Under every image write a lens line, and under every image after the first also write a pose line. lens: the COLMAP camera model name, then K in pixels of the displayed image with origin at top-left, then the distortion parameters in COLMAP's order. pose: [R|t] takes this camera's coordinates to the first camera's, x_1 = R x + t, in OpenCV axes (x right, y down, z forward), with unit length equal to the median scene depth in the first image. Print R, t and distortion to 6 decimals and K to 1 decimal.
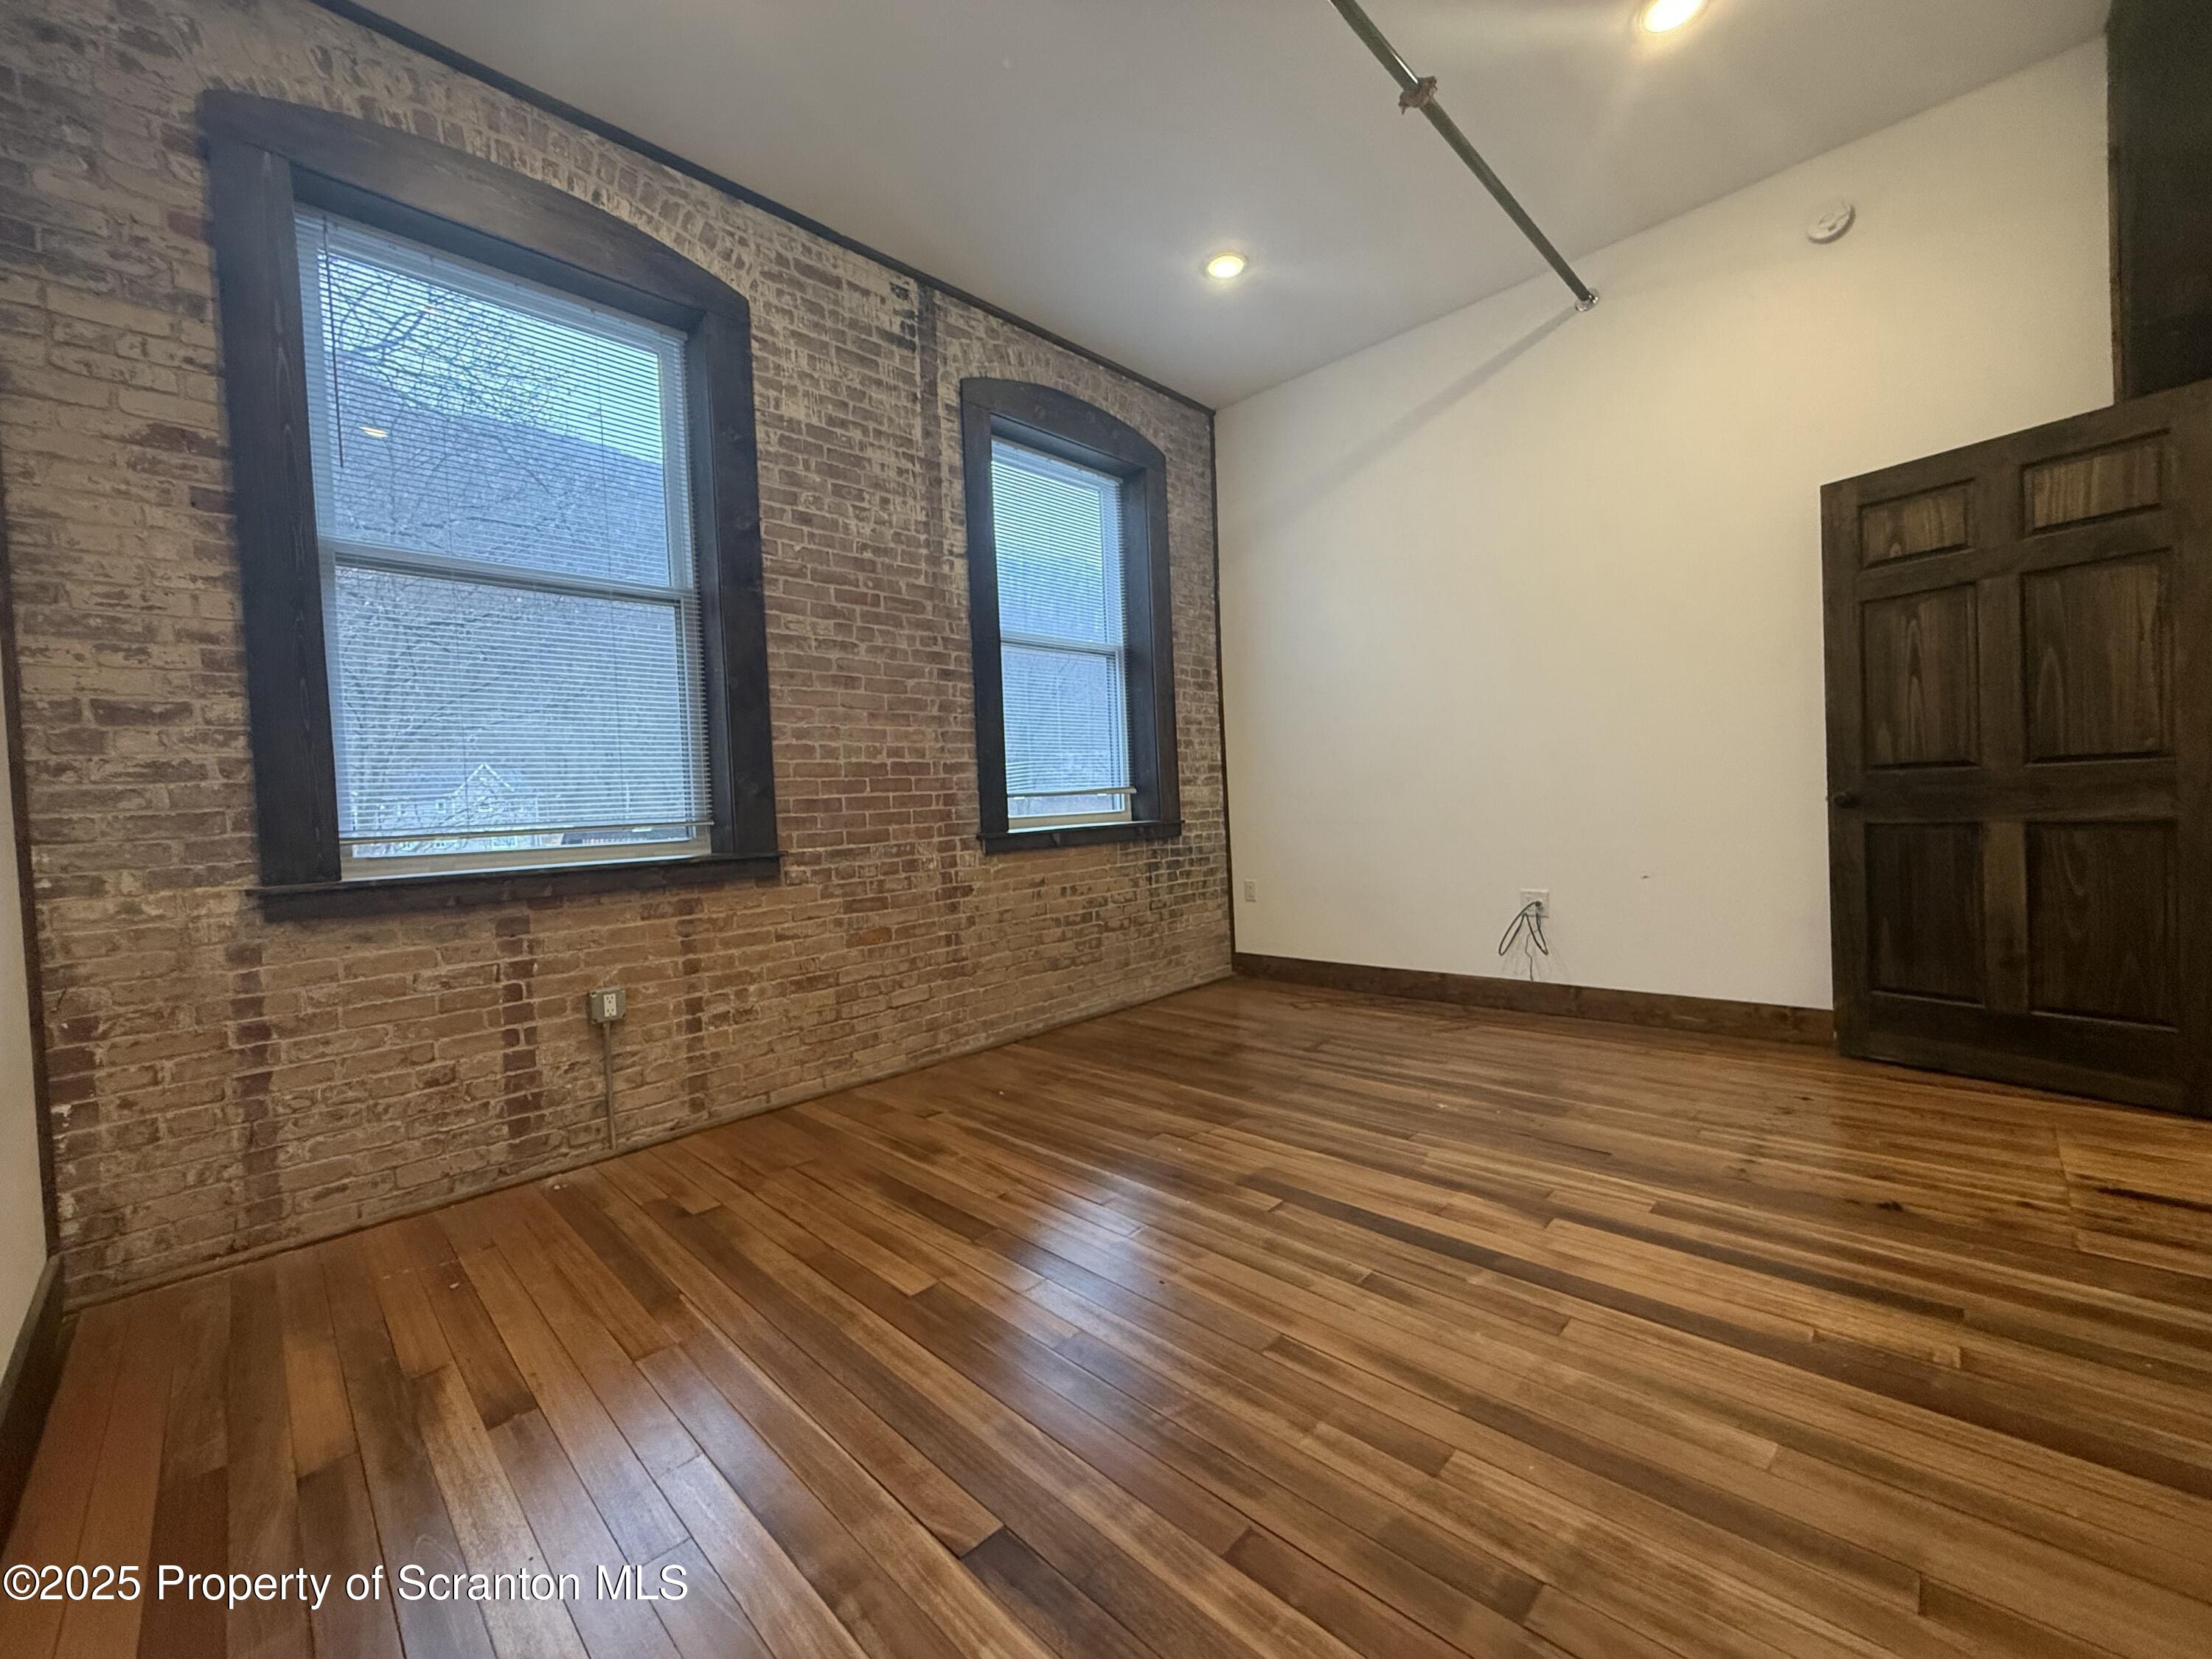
lens RADIAL K [[879.9, 0, 1100.7], [0, 879.9, 828.4], [0, 0, 1]] dist [0.000039, 0.000835]
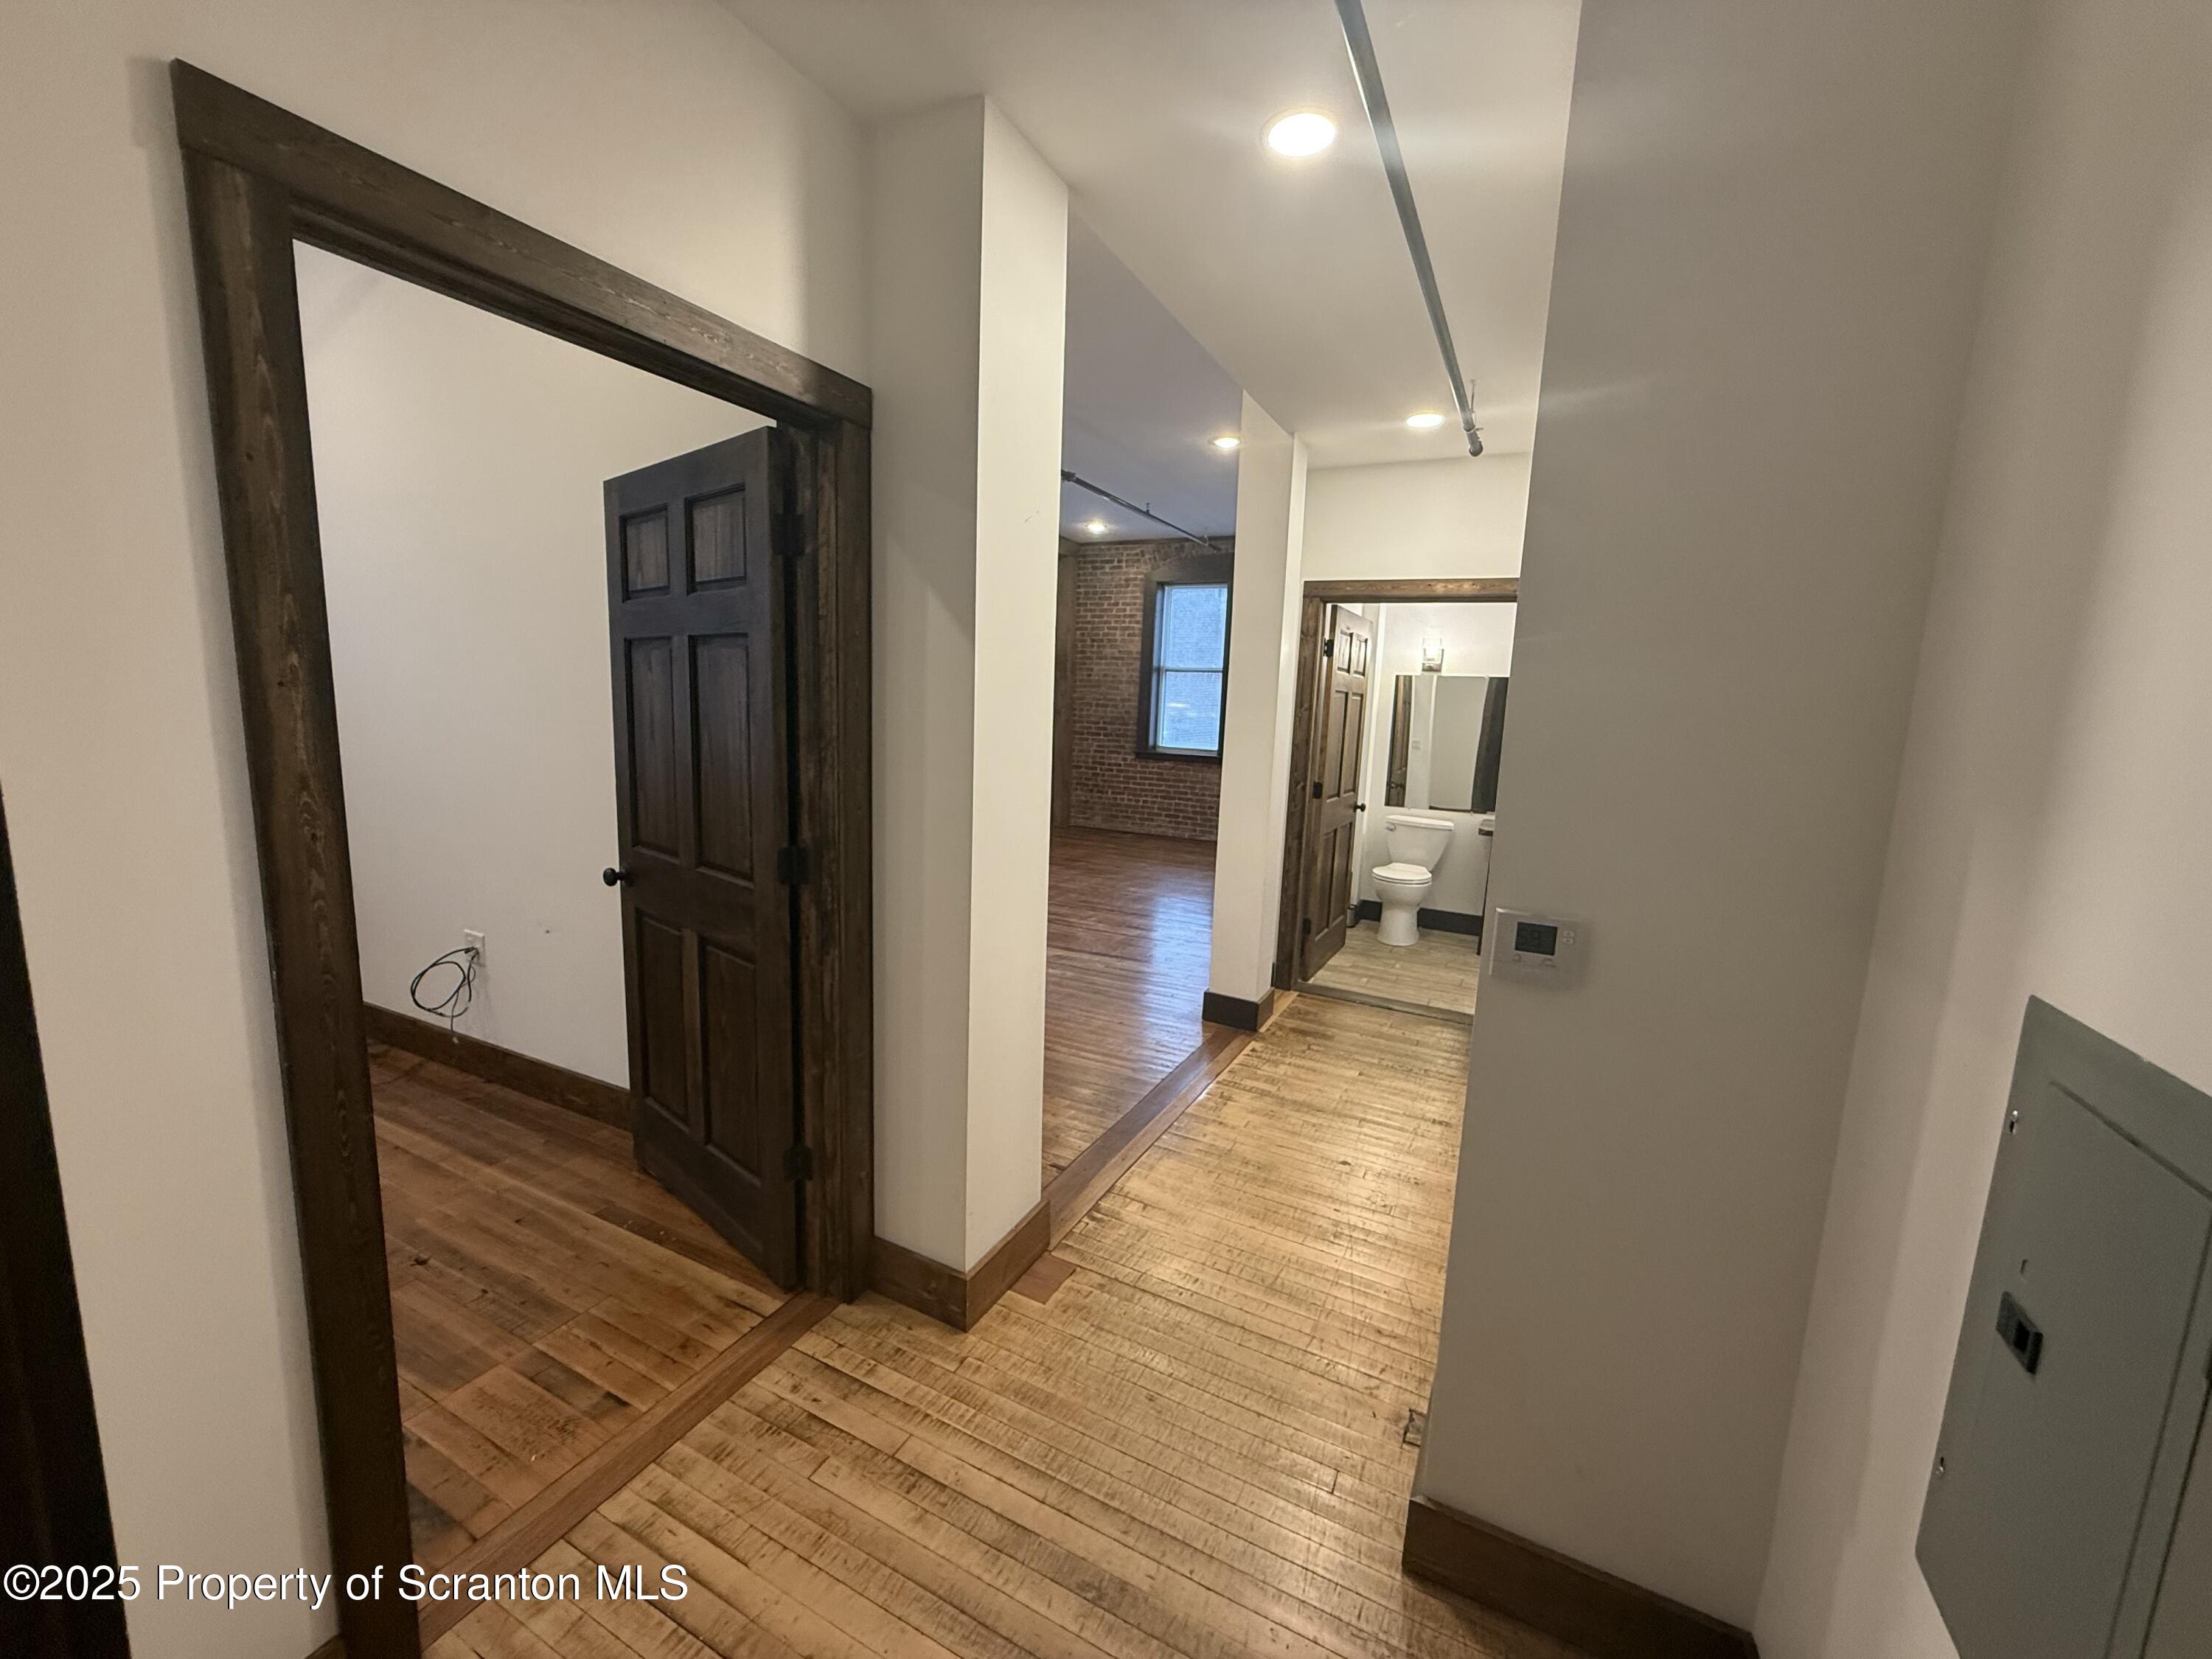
lens RADIAL K [[879.9, 0, 1100.7], [0, 879.9, 828.4], [0, 0, 1]] dist [0.000039, 0.000835]
pose [[0.949021, 0.037240, 0.313005, 0.923900], [-0.074148, 0.991507, 0.106849, -0.182876], [-0.306367, -0.124611, 0.943722, 0.076379]]
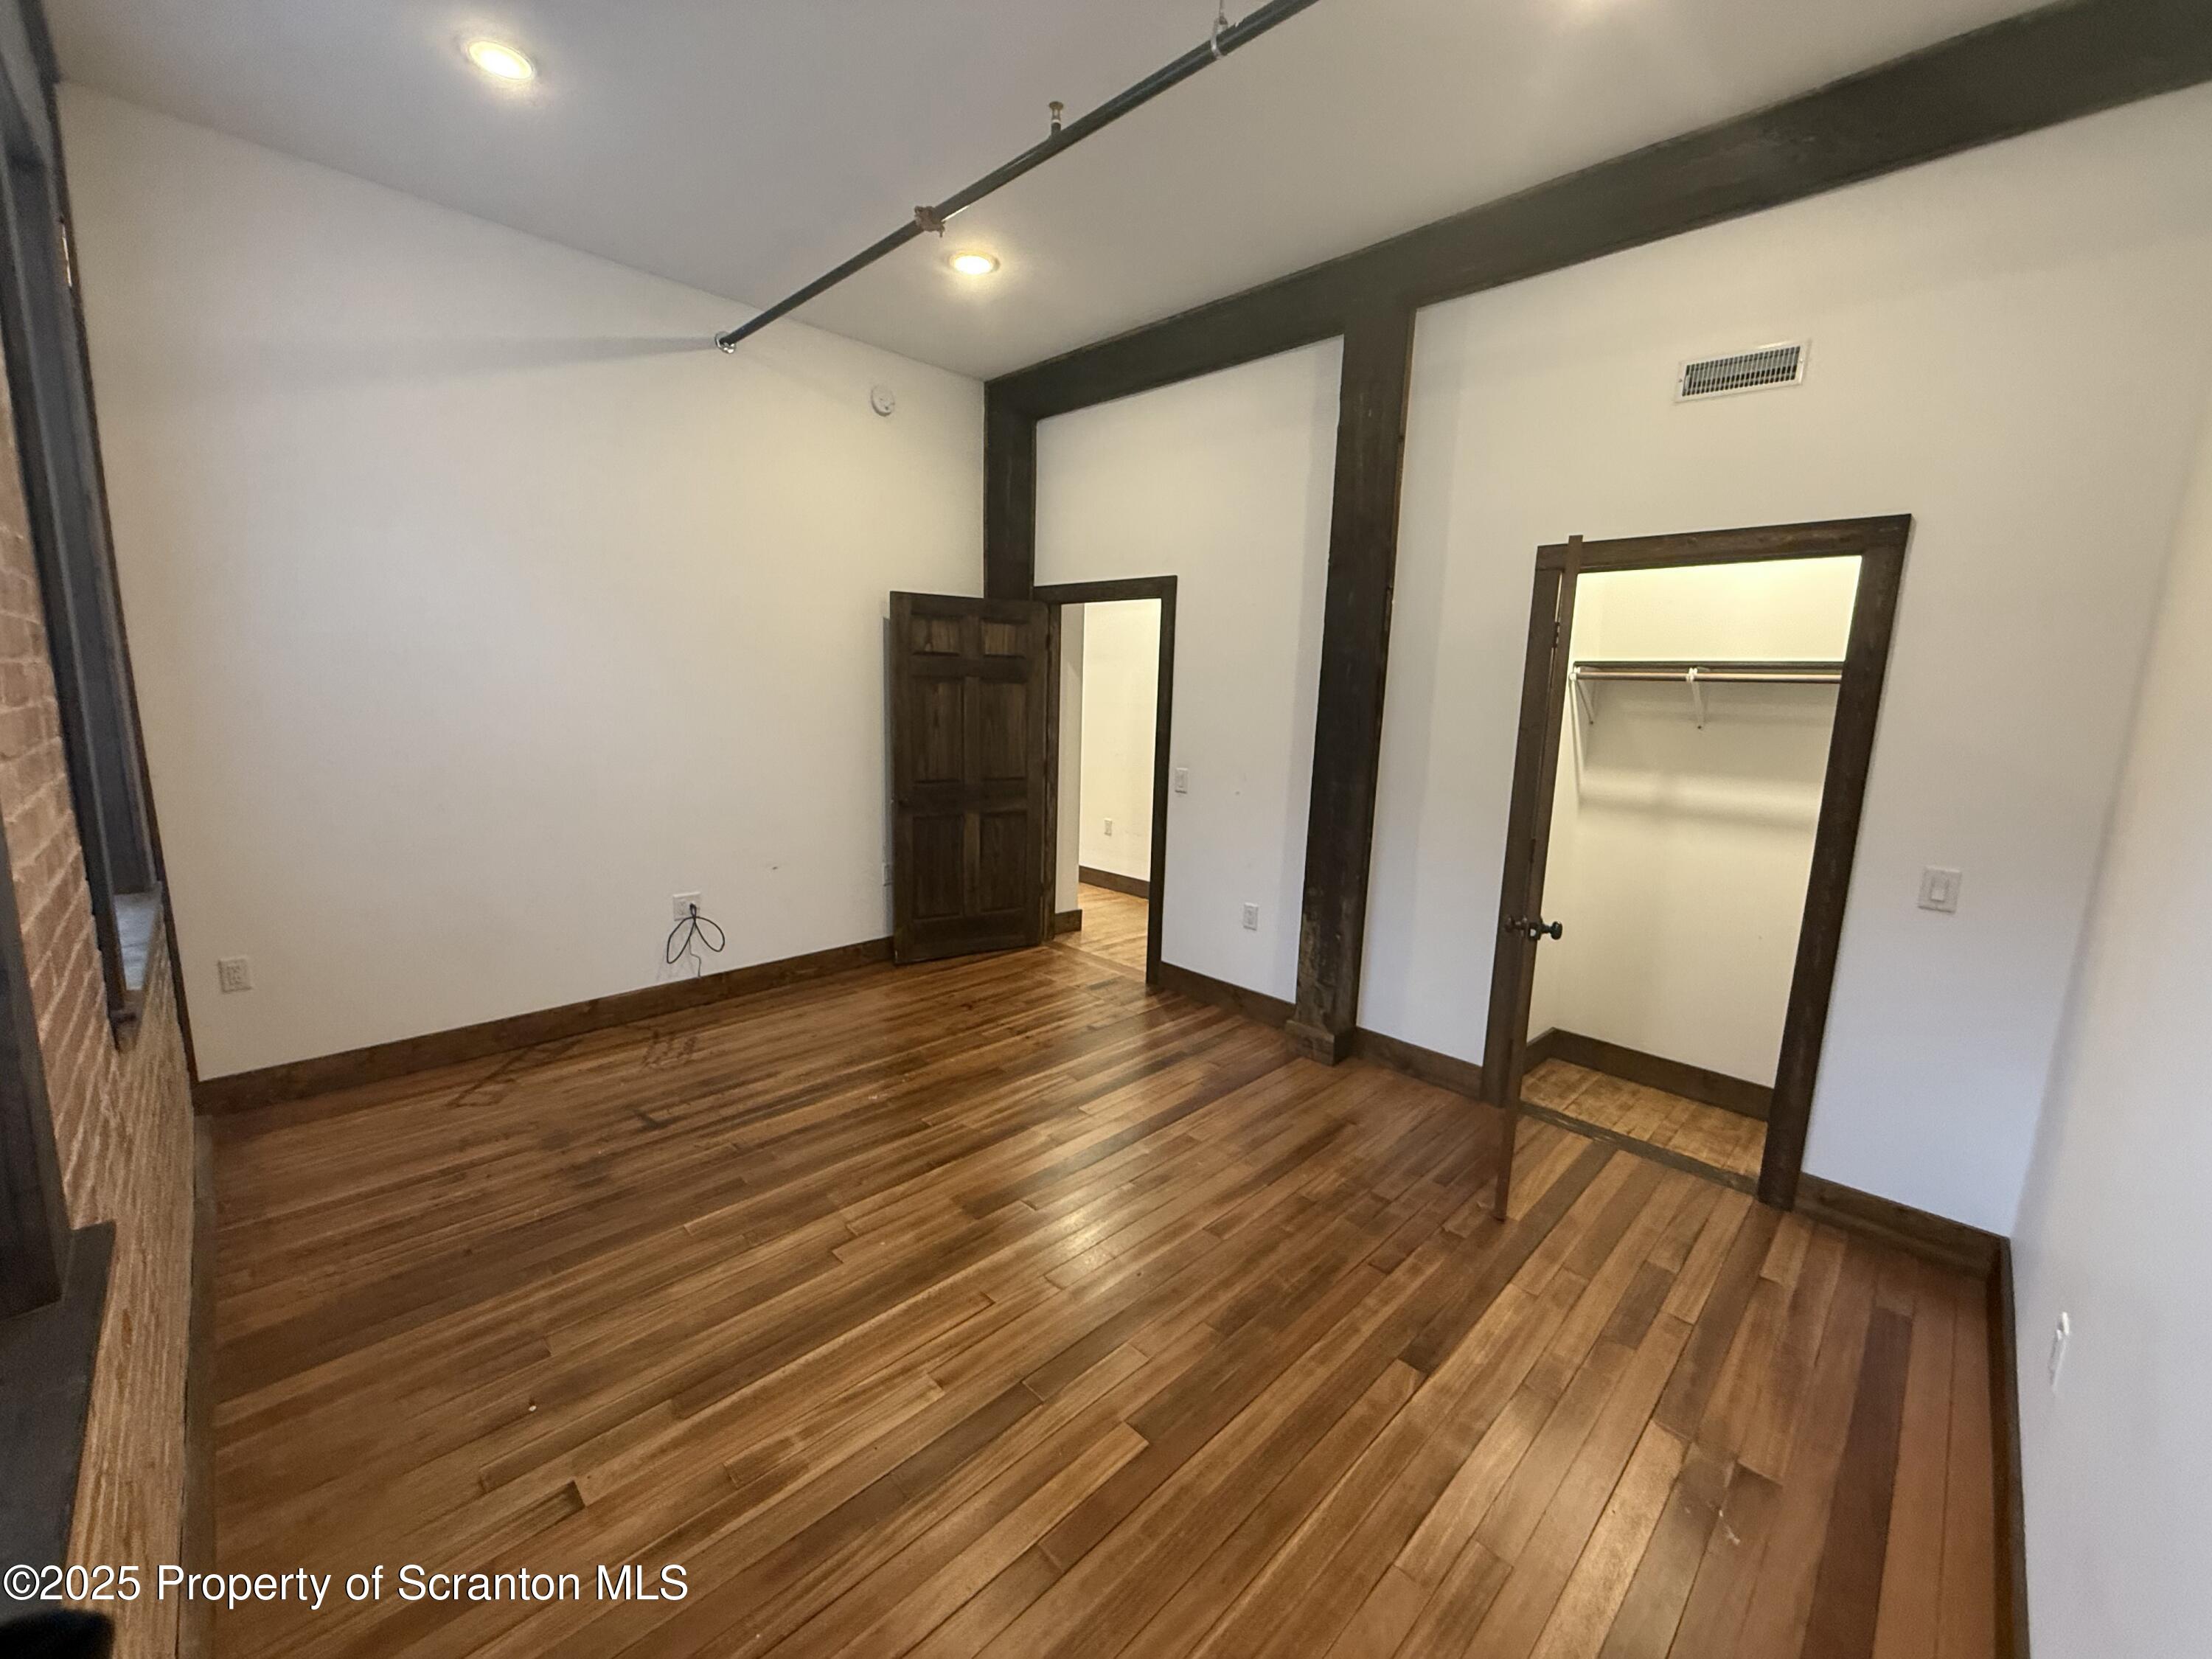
lens RADIAL K [[879.9, 0, 1100.7], [0, 879.9, 828.4], [0, 0, 1]] dist [0.000039, 0.000835]
pose [[0.008513, -0.115154, 0.993311, -0.628838], [-0.003170, 0.993339, 0.115185, -0.152908], [-0.999959, -0.004129, 0.008091, 0.587153]]
